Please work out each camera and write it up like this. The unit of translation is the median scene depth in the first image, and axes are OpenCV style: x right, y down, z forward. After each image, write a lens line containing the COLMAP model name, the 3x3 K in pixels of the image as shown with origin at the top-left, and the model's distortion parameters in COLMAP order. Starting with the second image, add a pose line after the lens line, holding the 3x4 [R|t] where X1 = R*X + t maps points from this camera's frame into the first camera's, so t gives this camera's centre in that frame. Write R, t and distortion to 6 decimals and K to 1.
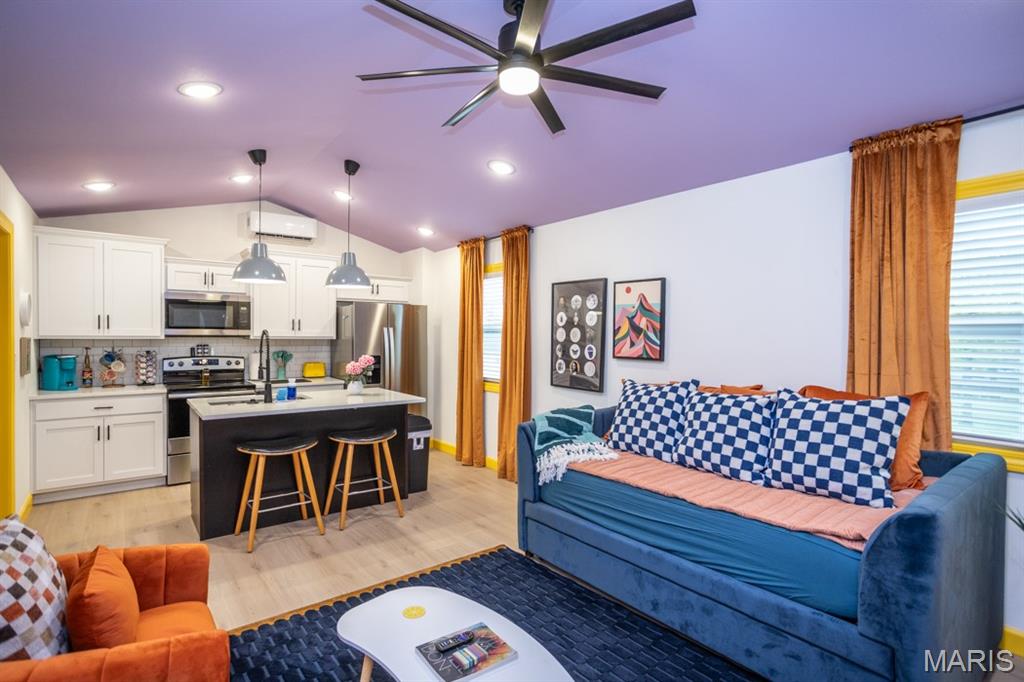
lens RADIAL K [[504.2, 0, 506.7], [0, 504.2, 340.2], [0, 0, 1]] dist [-0.037541, 0.018087]
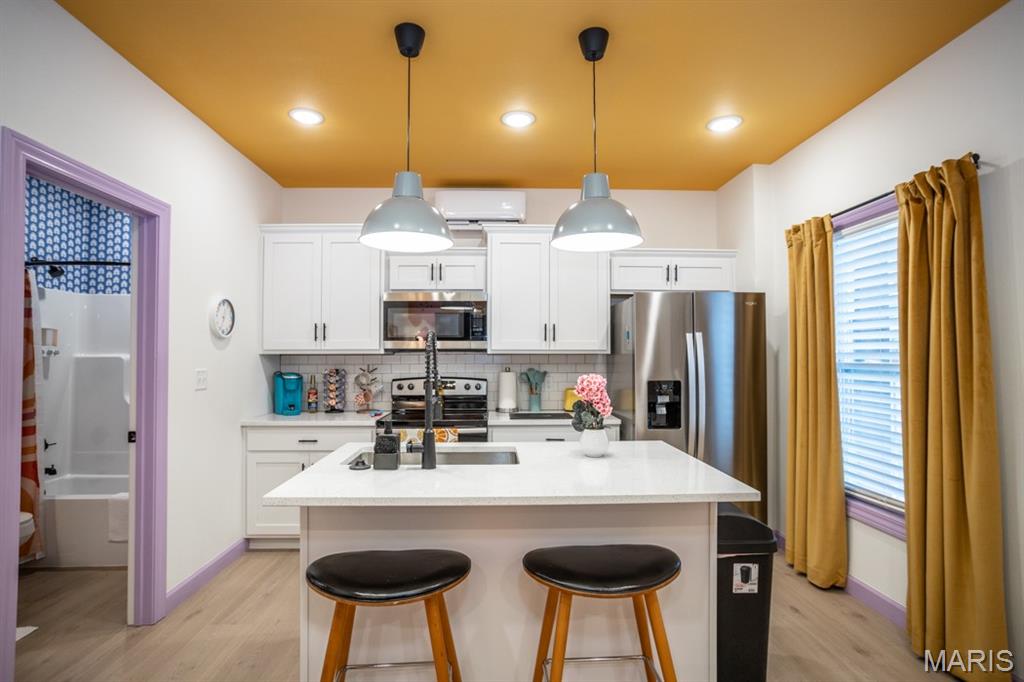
lens RADIAL K [[504.2, 0, 501.6], [0, 504.2, 345.2], [0, 0, 1]] dist [-0.037541, 0.018087]
pose [[0.800601, -0.023025, -0.598755, -0.077337], [0.002224, 0.999369, -0.035457, 0.011773], [0.599193, 0.027055, 0.800147, 0.477363]]
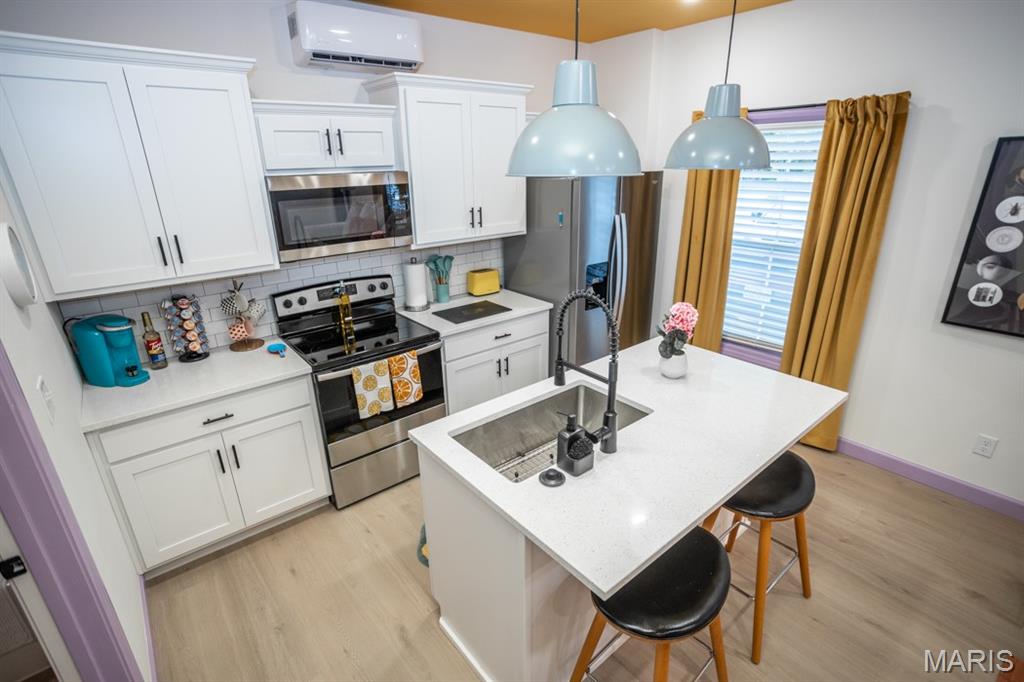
lens RADIAL K [[504.2, 0, 501.1], [0, 504.2, 343.1], [0, 0, 1]] dist [-0.037541, 0.018087]
pose [[0.999531, -0.030621, -0.001062, -0.443441], [0.029167, 0.940336, 0.338995, -0.100383], [-0.009382, -0.338867, 0.940788, 0.454537]]
